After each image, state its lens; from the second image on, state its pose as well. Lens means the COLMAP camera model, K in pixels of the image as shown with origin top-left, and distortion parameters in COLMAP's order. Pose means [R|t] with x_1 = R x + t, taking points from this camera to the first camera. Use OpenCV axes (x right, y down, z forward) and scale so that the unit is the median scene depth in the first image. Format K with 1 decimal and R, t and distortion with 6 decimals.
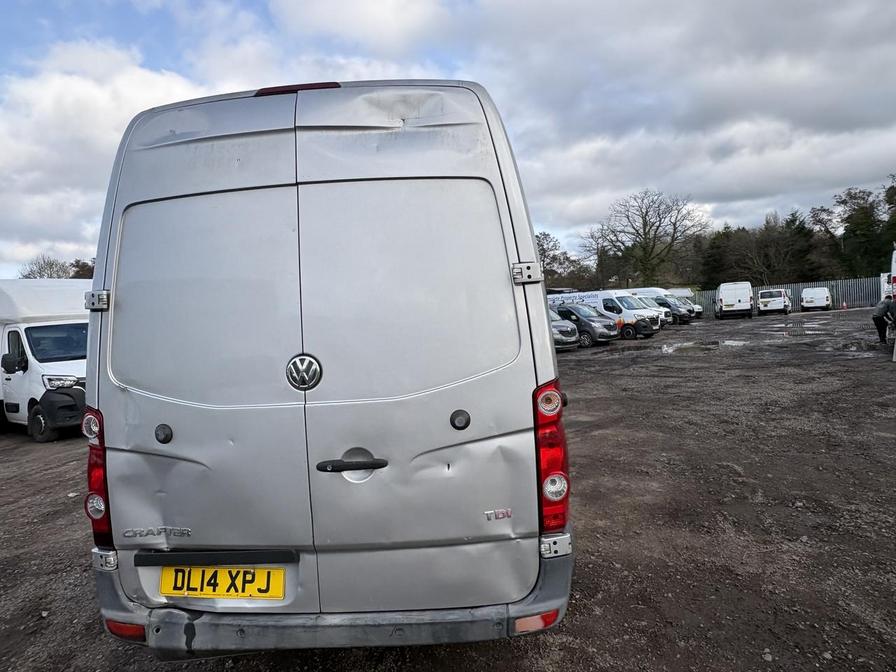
lens RADIAL K [[576.5, 0, 446.3], [0, 576.5, 334.2], [0, 0, 1]] dist [-0.004141, 0.003970]
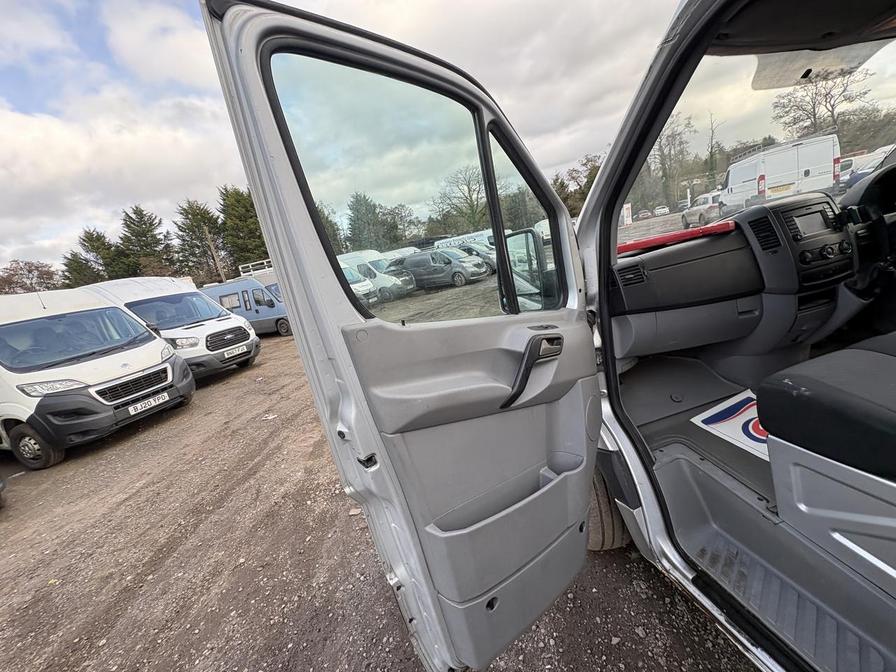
lens RADIAL K [[355.5, 0, 442.9], [0, 355.5, 337.8], [0, 0, 1]] dist [-0.004616, 0.000407]
pose [[0.943979, -0.196656, 0.265008, -0.987027], [0.151185, 0.971529, 0.182414, -0.009416], [-0.293336, -0.132130, 0.946835, 3.072034]]
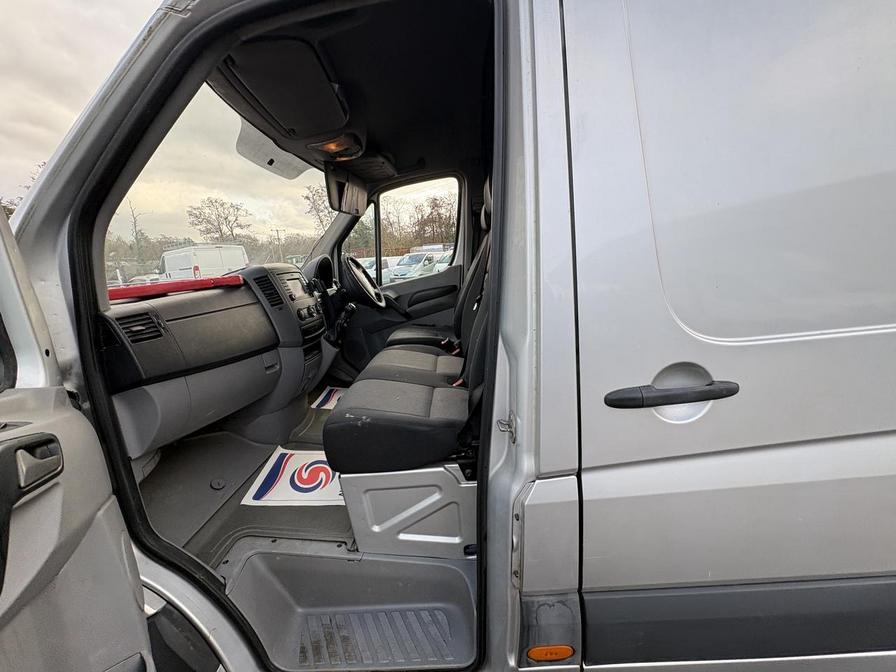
lens RADIAL K [[355.5, 0, 450.3], [0, 355.5, 335.7], [0, 0, 1]] dist [-0.004616, 0.000407]
pose [[-0.071361, -0.135116, 0.988257, -0.917420], [0.097588, 0.985084, 0.141729, 0.041470], [-0.992665, 0.106556, -0.057111, 3.271337]]
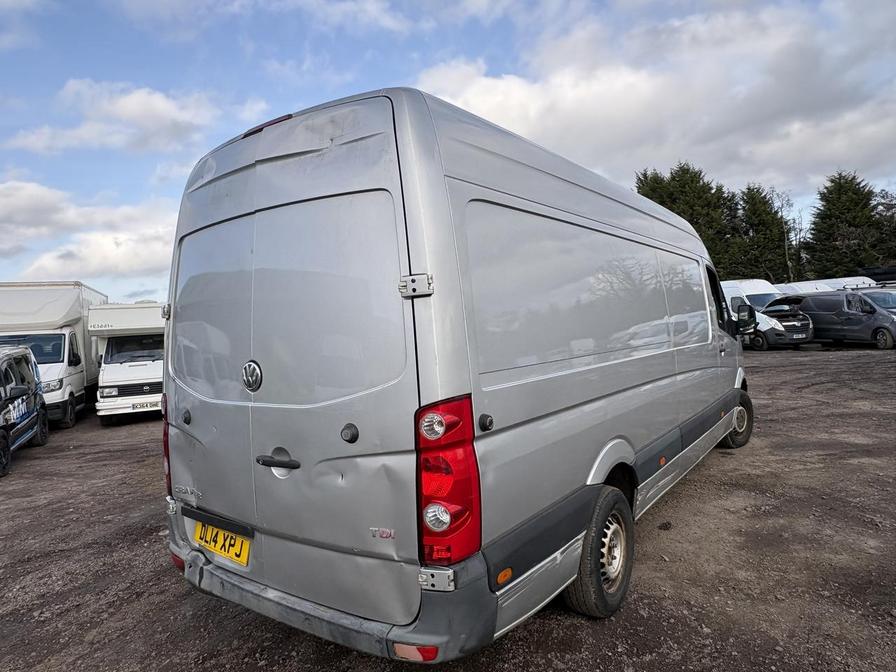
lens RADIAL K [[576.5, 0, 444.9], [0, 576.5, 335.8], [0, 0, 1]] dist [-0.004141, 0.003970]
pose [[0.847278, 0.025706, -0.530528, 0.666479], [-0.008316, 0.999348, 0.035141, -0.057048], [0.531085, -0.025363, 0.846939, 0.222083]]
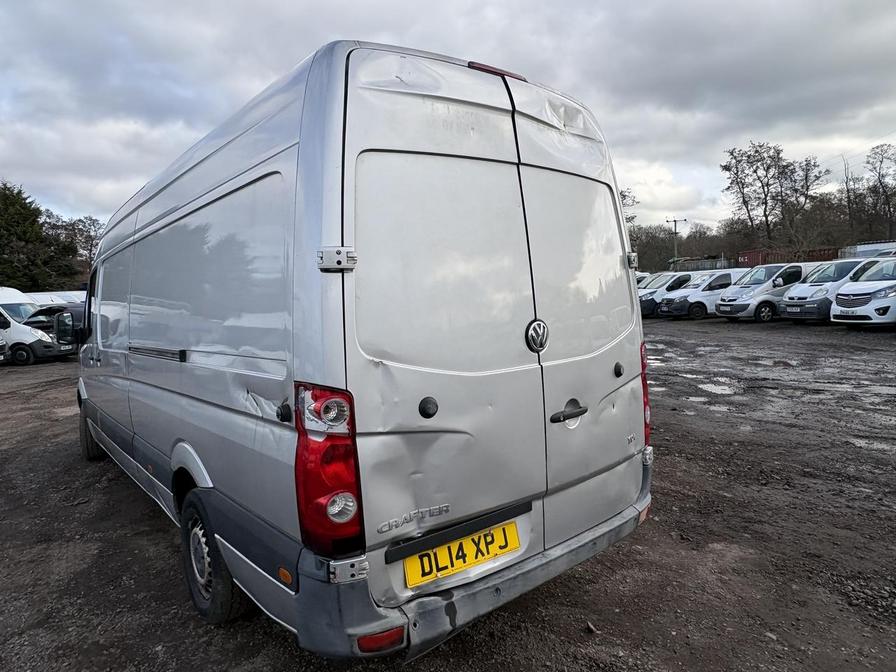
lens RADIAL K [[576.5, 0, 453.6], [0, 576.5, 332.0], [0, 0, 1]] dist [-0.004141, 0.003970]
pose [[0.725272, -0.017427, 0.688241, -1.087582], [0.019130, 0.999804, 0.005157, 0.047114], [-0.688196, 0.009426, 0.725463, 0.295419]]
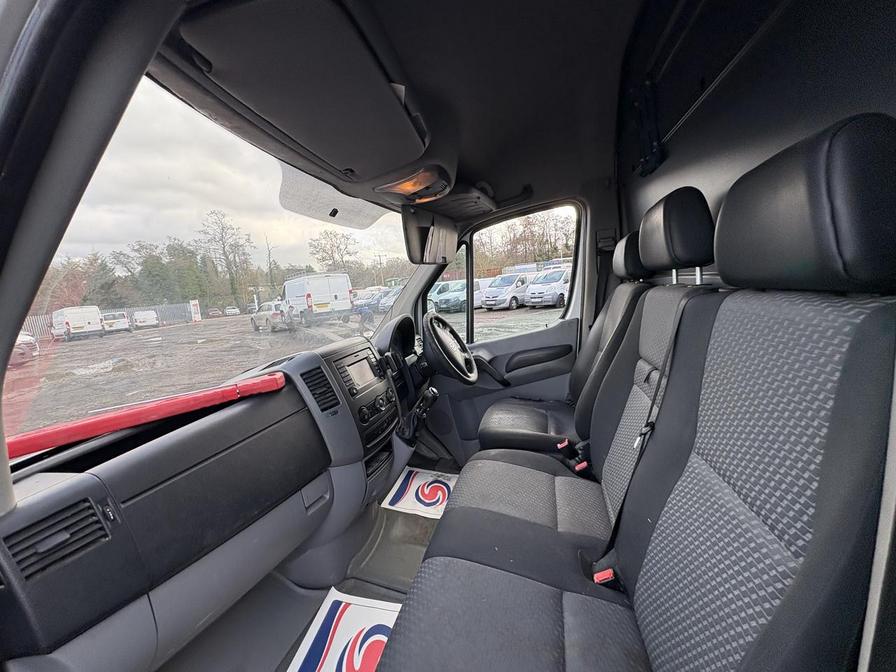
lens RADIAL K [[355.5, 0, 451.0], [0, 355.5, 332.8], [0, 0, 1]] dist [-0.004616, 0.000407]
pose [[0.177930, -0.078833, 0.980880, -0.612500], [0.107898, 0.992339, 0.060182, -0.085699], [-0.978110, 0.095126, 0.185073, 3.295244]]
